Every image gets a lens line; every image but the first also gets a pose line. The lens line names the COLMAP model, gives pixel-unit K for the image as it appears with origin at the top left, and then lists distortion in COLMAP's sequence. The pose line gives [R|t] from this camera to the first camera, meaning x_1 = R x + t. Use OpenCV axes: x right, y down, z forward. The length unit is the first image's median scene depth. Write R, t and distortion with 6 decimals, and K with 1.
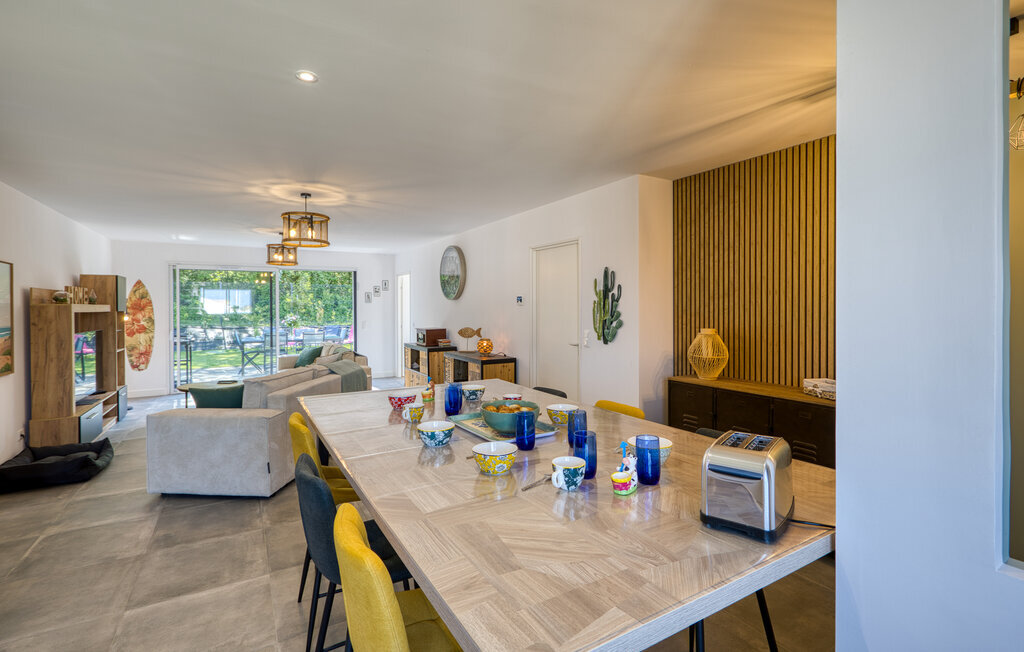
lens RADIAL K [[480.0, 0, 514.3], [0, 480.0, 298.4], [0, 0, 1]] dist [0.003073, 0.000277]
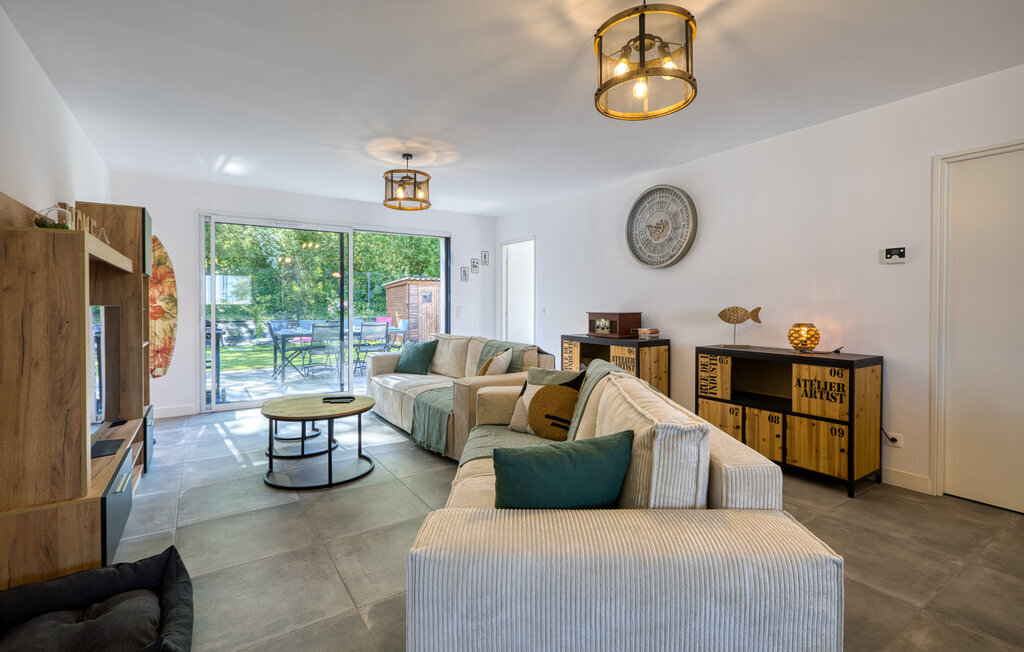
lens RADIAL K [[480.0, 0, 514.3], [0, 480.0, 298.4], [0, 0, 1]] dist [0.003073, 0.000277]
pose [[0.998252, 0.004400, 0.058937, -0.336466], [-0.004629, 0.999982, 0.003738, 0.039756], [-0.058919, -0.004005, 0.998255, 0.329405]]
